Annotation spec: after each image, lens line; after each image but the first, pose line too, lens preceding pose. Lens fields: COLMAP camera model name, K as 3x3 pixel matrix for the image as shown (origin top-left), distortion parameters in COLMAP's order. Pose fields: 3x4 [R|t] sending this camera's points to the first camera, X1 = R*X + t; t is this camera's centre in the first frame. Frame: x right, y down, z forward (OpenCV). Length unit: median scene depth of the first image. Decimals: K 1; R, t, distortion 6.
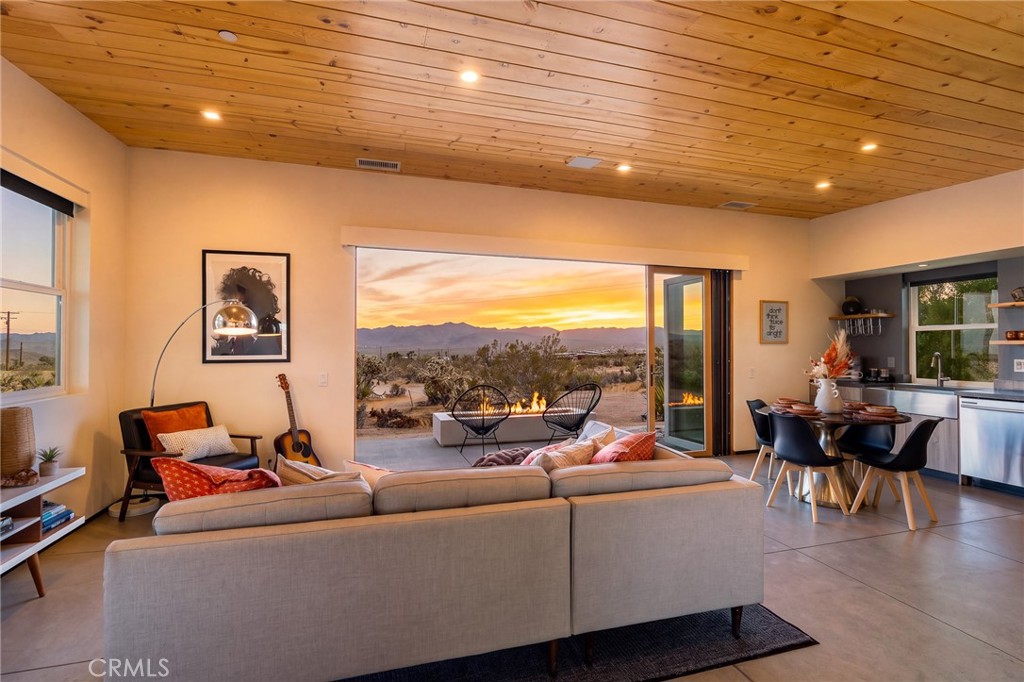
lens RADIAL K [[465.9, 0, 512.0], [0, 465.9, 341.0], [0, 0, 1]] dist [0.000090, -0.000110]
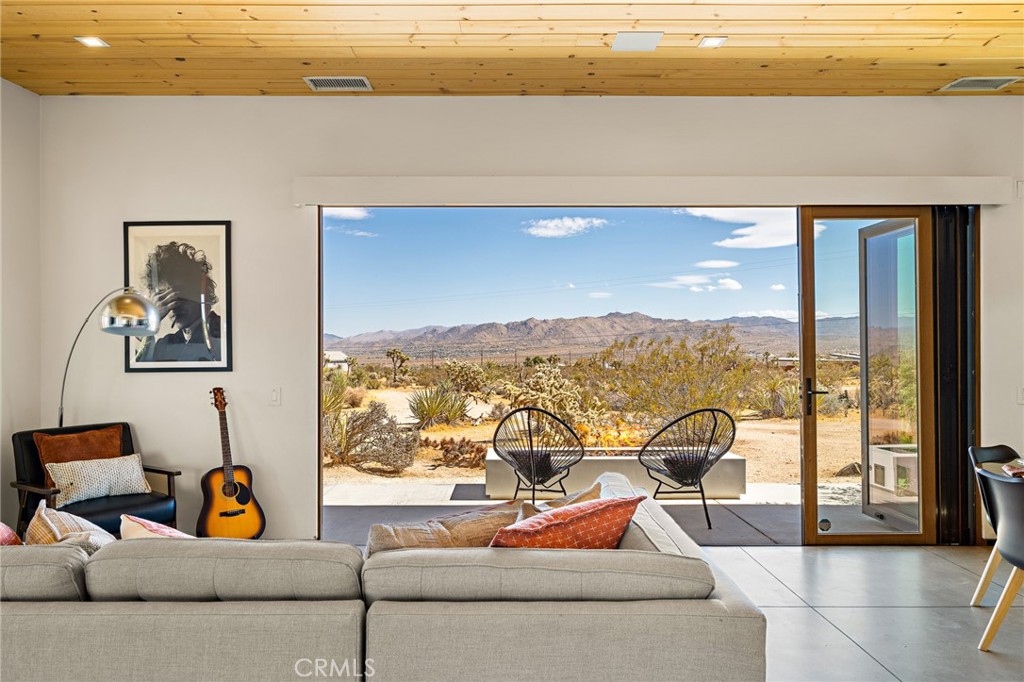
lens RADIAL K [[694.7, 0, 512.0], [0, 694.7, 345.2], [0, 0, 1]] dist [0.005326, 0.000529]
pose [[0.958091, -0.005177, -0.286419, 0.258081], [0.007570, 0.999945, 0.007248, 0.000529], [0.286366, -0.009113, 0.958077, 0.093467]]
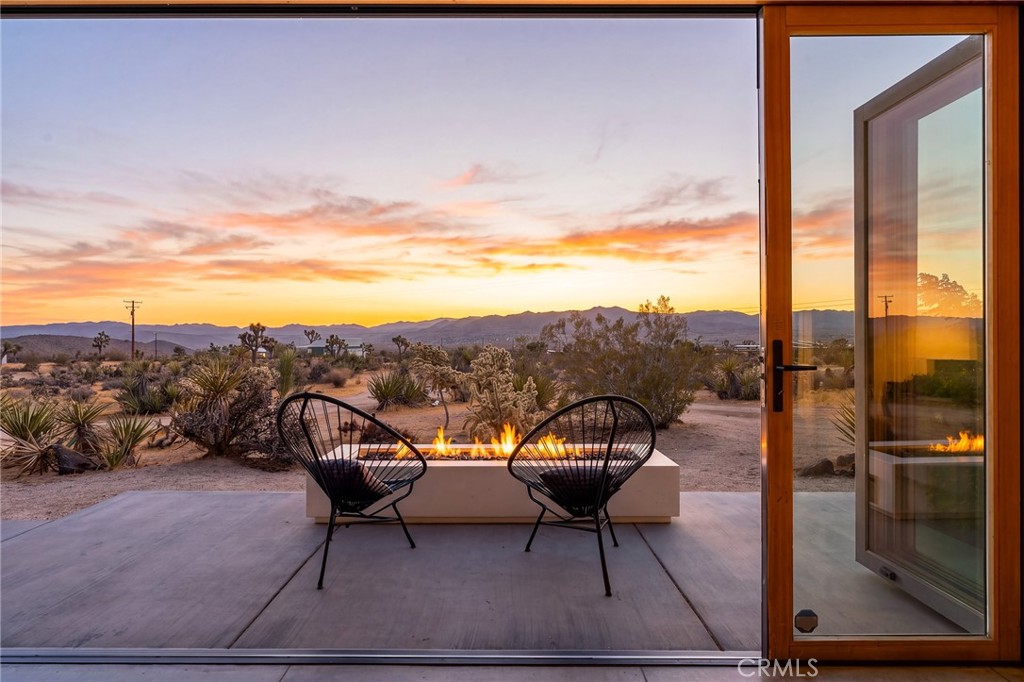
lens RADIAL K [[571.6, 0, 512.0], [0, 571.6, 341.0], [0, 0, 1]] dist [-0.002358, -0.000632]
pose [[0.954329, -0.000574, -0.298756, 0.327261], [0.005705, 0.999851, 0.016301, 0.057543], [0.298702, -0.017261, 0.954190, 0.797265]]
